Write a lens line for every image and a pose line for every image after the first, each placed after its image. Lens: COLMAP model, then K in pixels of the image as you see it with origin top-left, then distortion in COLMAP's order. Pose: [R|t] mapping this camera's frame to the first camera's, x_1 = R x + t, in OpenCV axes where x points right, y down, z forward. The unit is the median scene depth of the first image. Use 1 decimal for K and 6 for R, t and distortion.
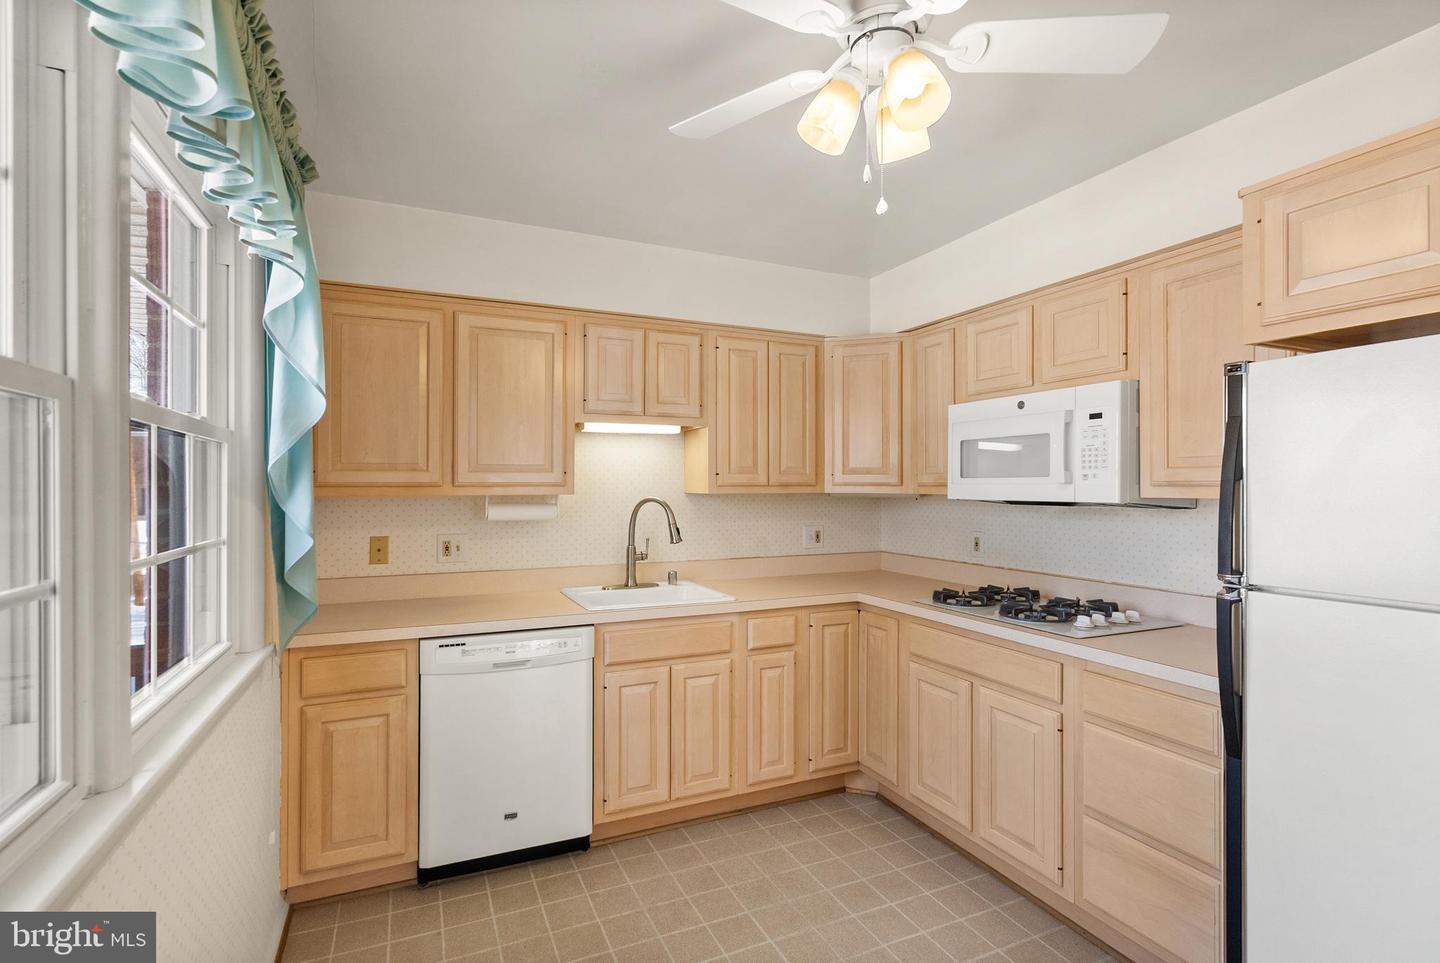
lens RADIAL K [[673.1, 0, 710.1], [0, 673.1, 485.8], [0, 0, 1]] dist [-0.000158, 0.000175]
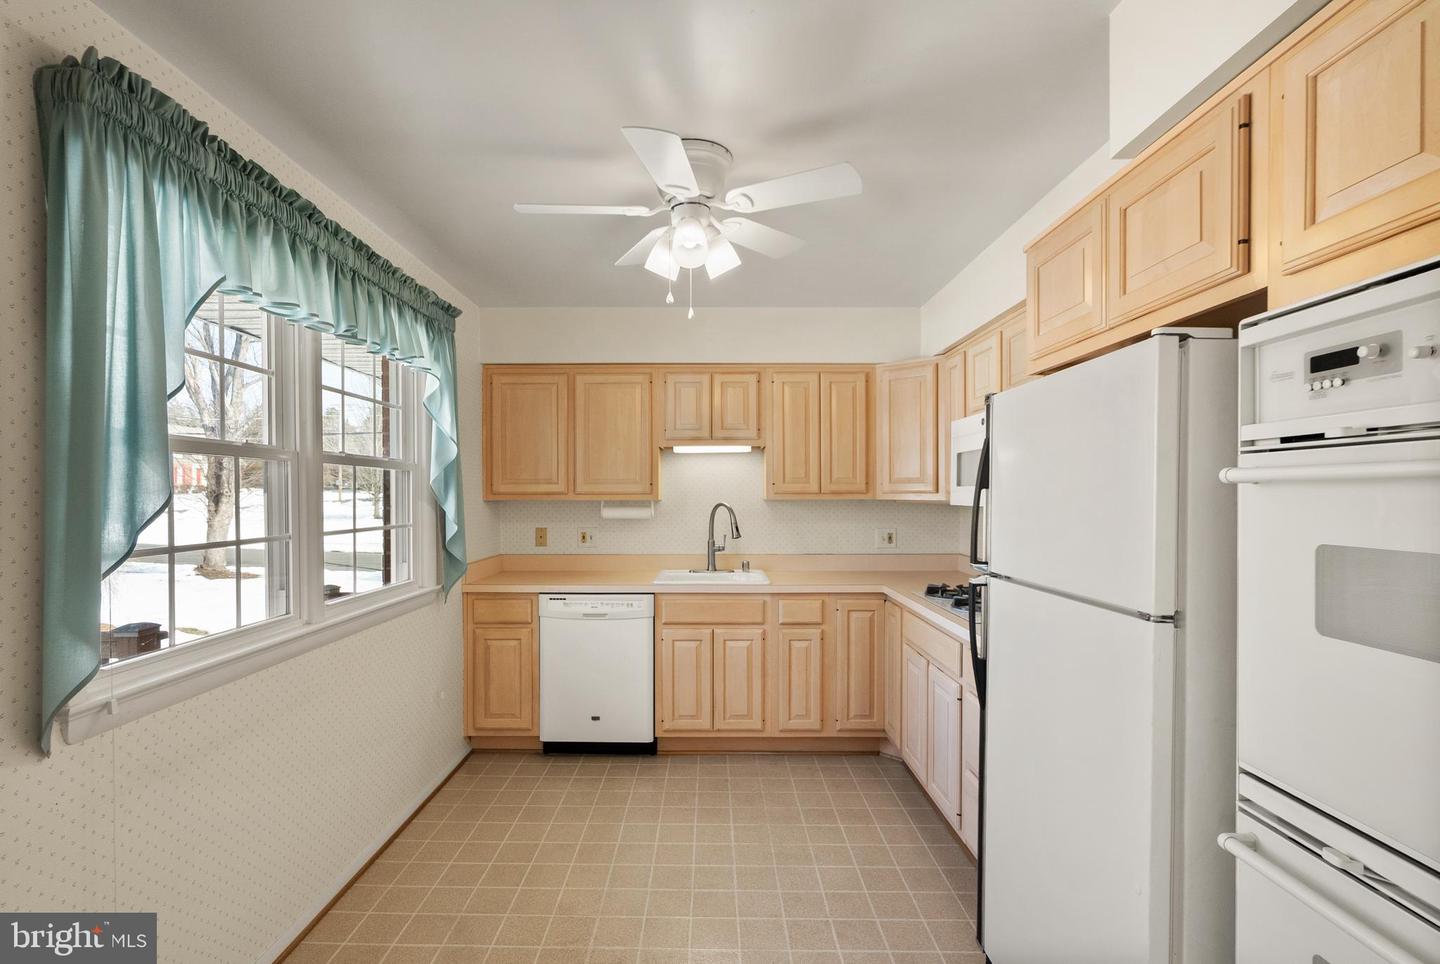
lens RADIAL K [[666.2, 0, 703.4], [0, 666.2, 499.0], [0, 0, 1]] dist [-0.002669, -0.000161]
pose [[0.911298, 0.002659, -0.411739, 0.439238], [0.002315, 0.999930, 0.011581, -0.004723], [0.411741, -0.011507, 0.911228, -0.191373]]
